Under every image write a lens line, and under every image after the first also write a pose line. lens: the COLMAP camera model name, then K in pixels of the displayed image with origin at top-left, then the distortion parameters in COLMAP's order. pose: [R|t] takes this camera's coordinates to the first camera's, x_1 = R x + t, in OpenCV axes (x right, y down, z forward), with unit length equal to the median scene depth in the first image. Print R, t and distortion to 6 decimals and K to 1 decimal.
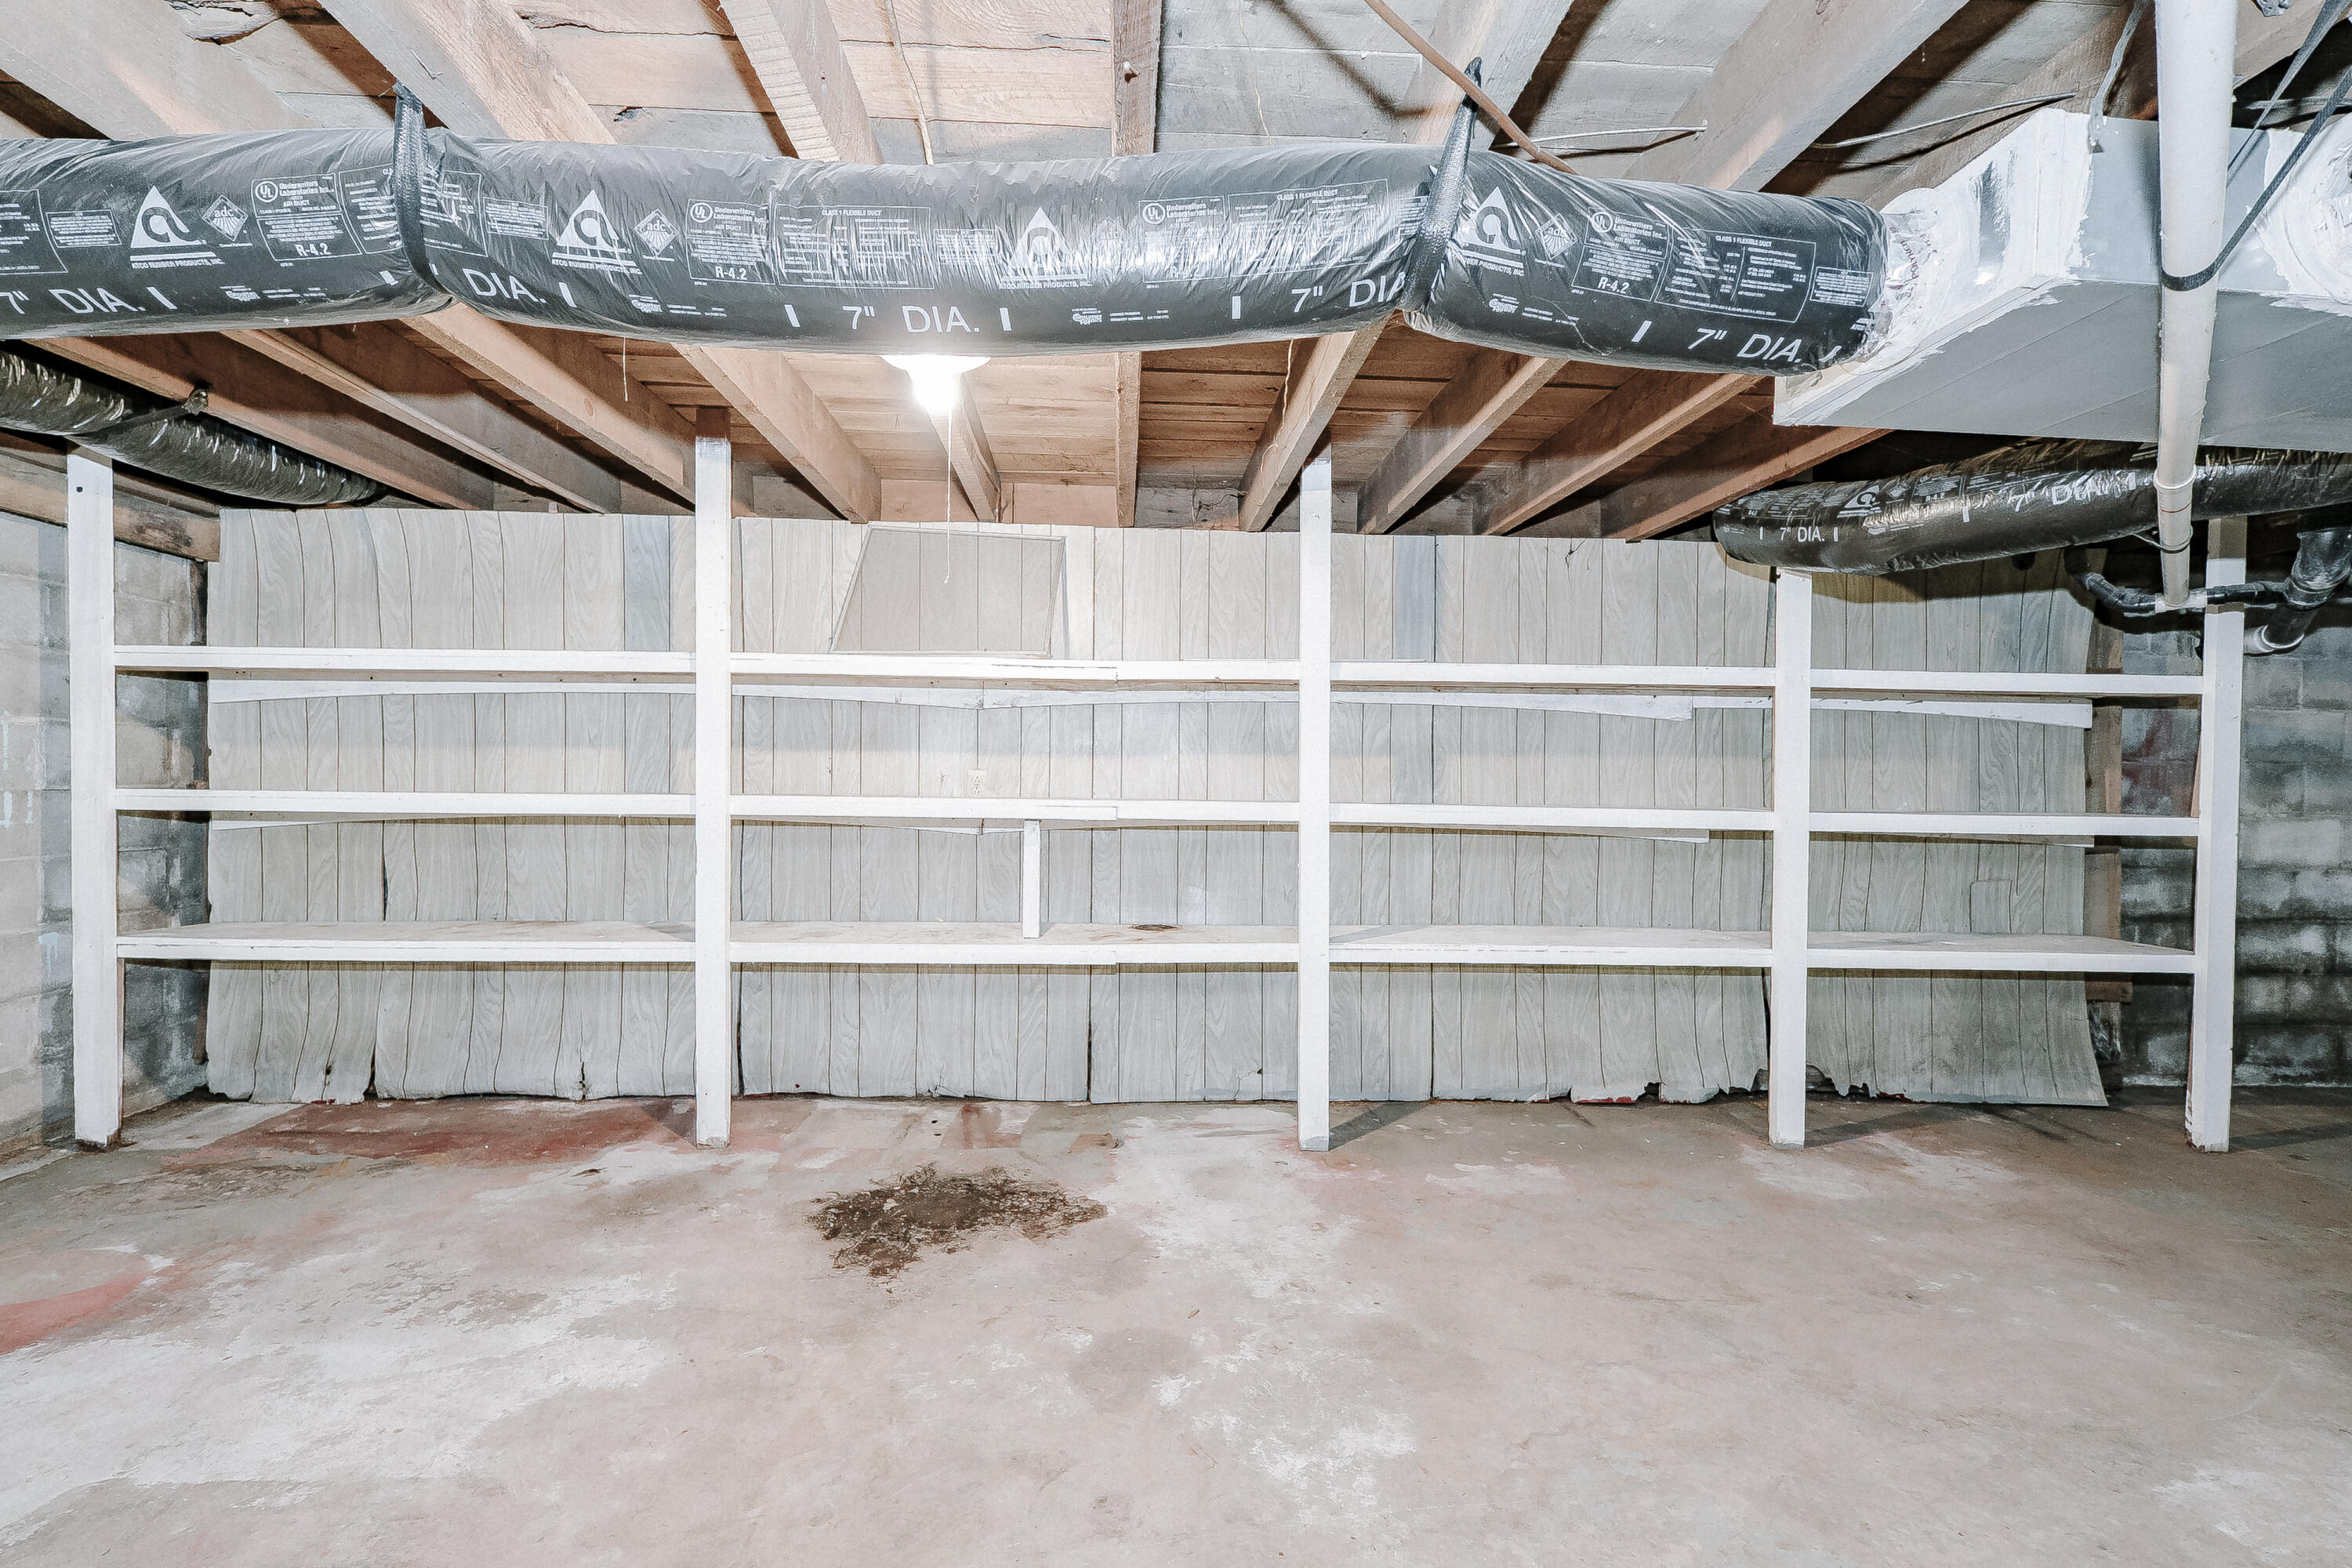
lens RADIAL K [[1016.5, 0, 1176.0], [0, 1016.5, 784.0], [0, 0, 1]] dist [0.002108, 0.000312]
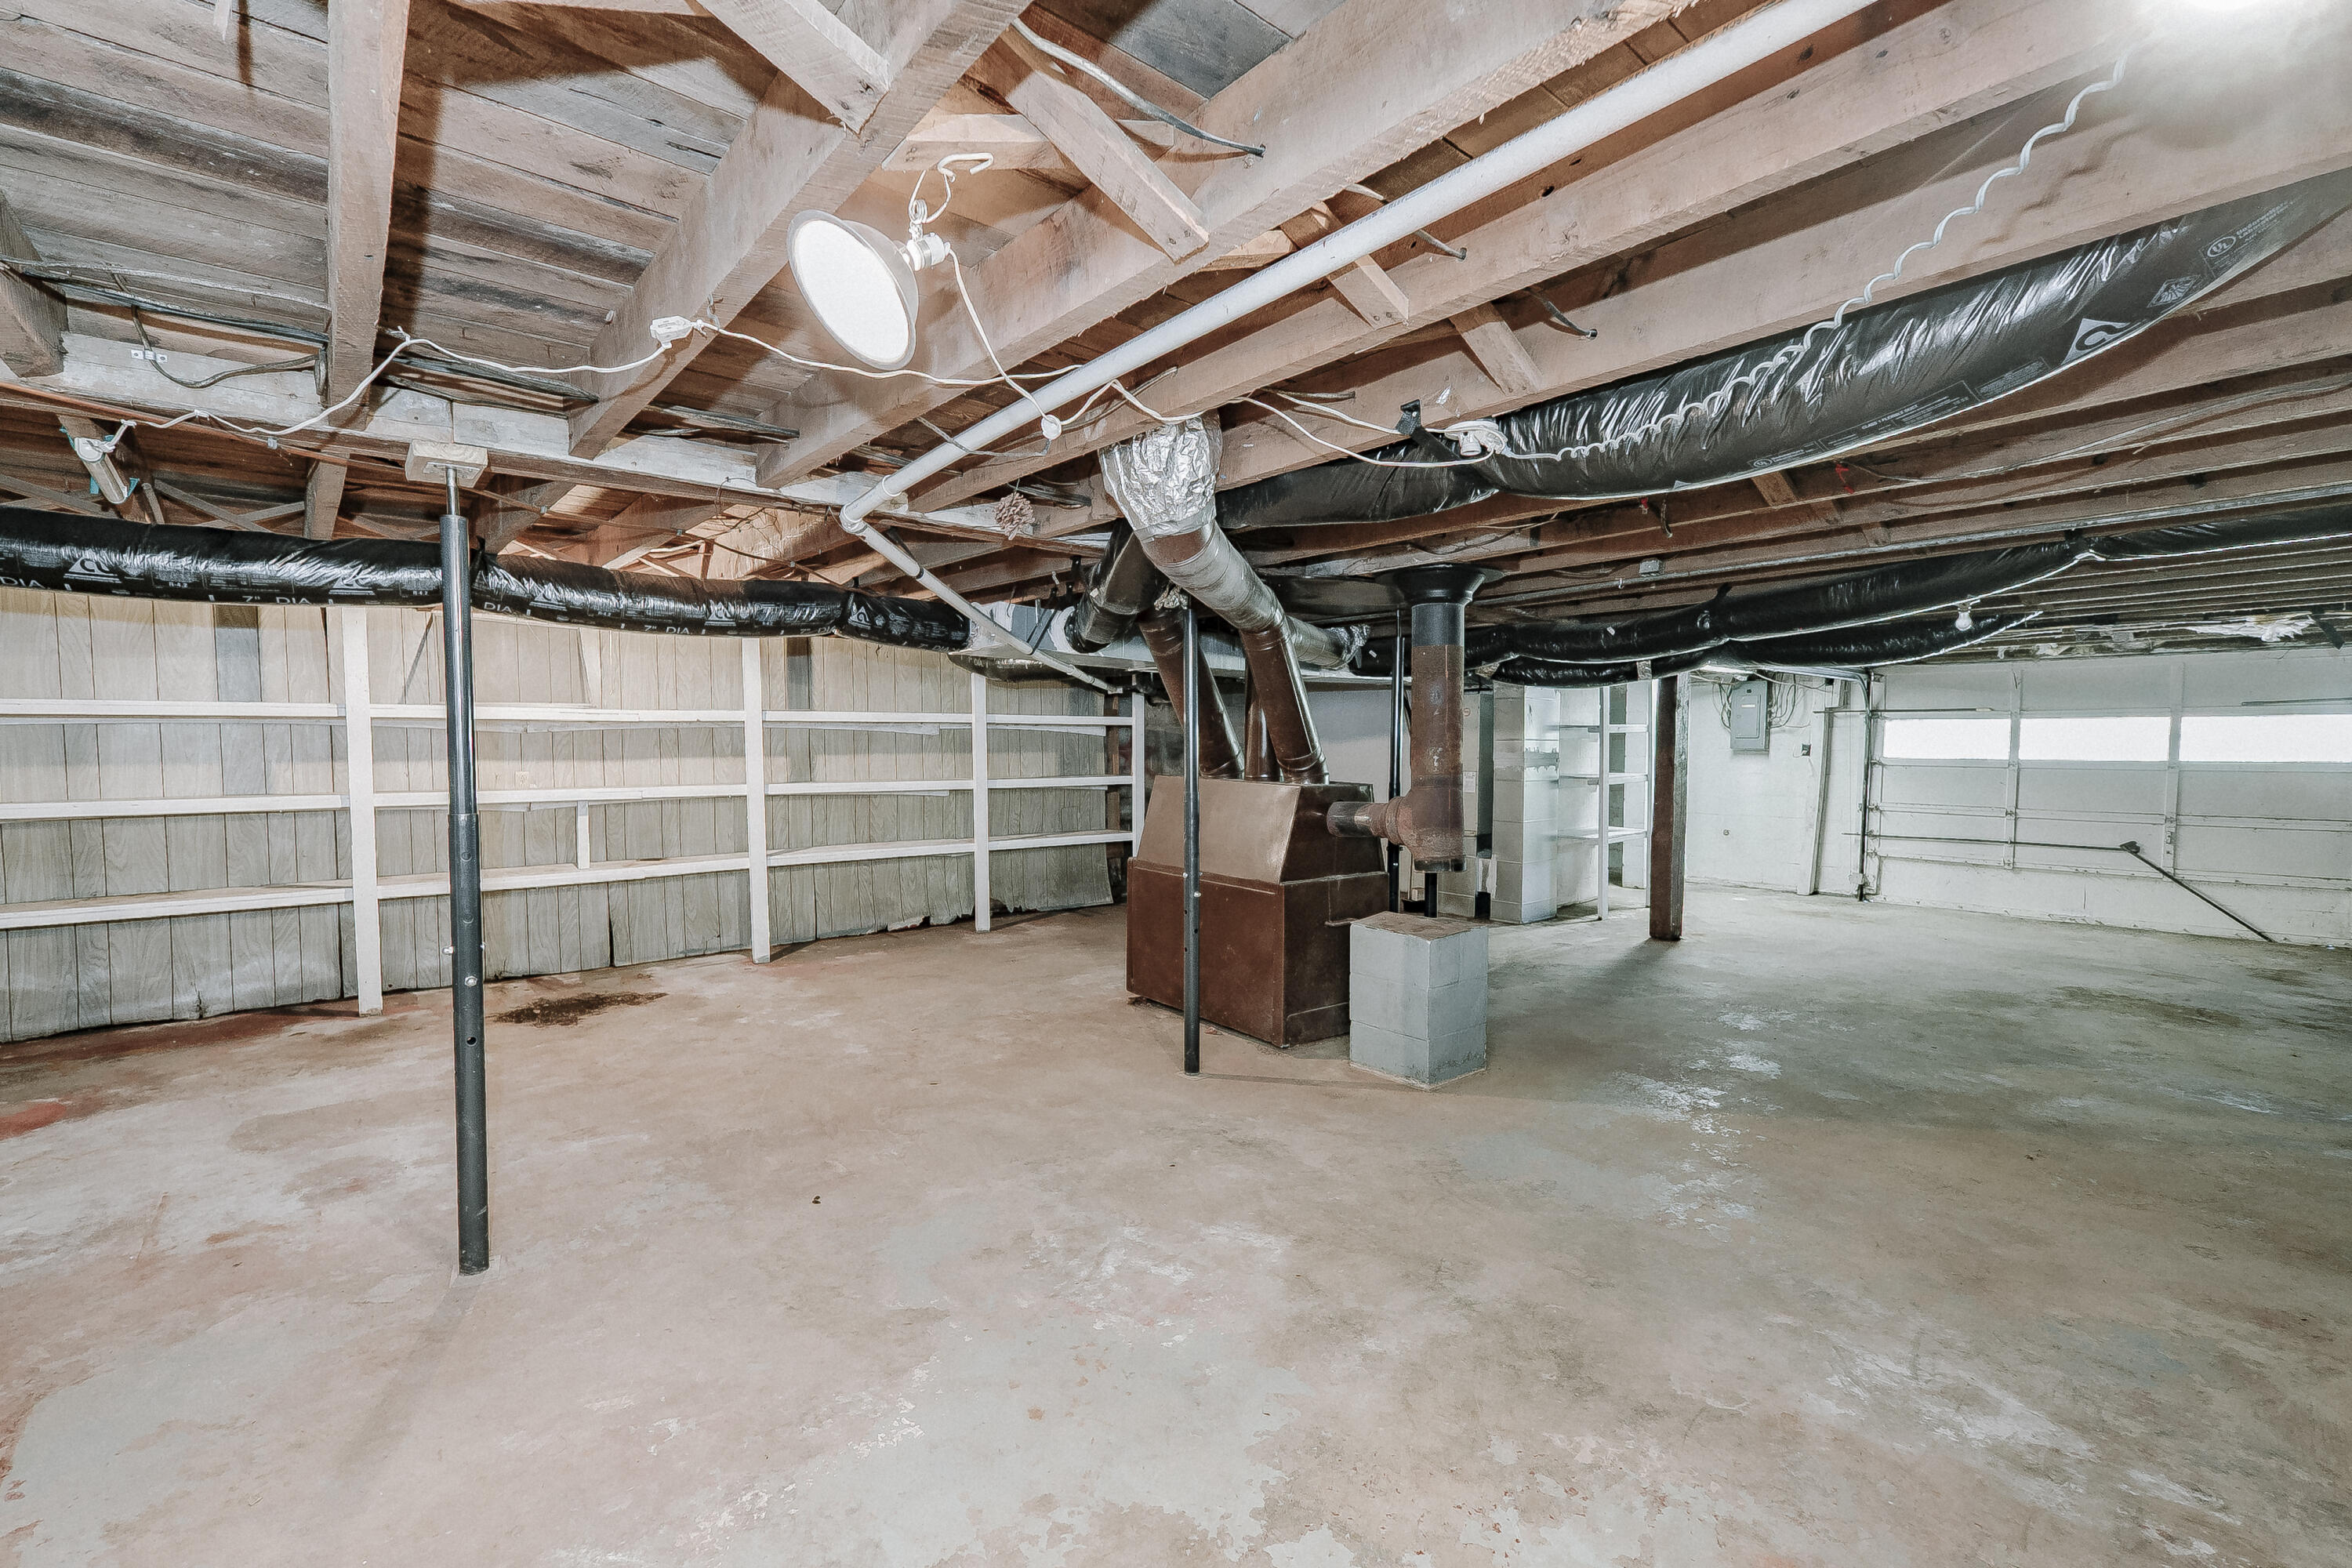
lens RADIAL K [[1016.5, 0, 1176.0], [0, 1016.5, 784.0], [0, 0, 1]] dist [0.002108, 0.000312]
pose [[0.786623, -0.037279, 0.616307, -0.376987], [0.015932, 0.999069, 0.040097, -0.041601], [-0.617228, -0.021722, 0.786484, -0.891101]]
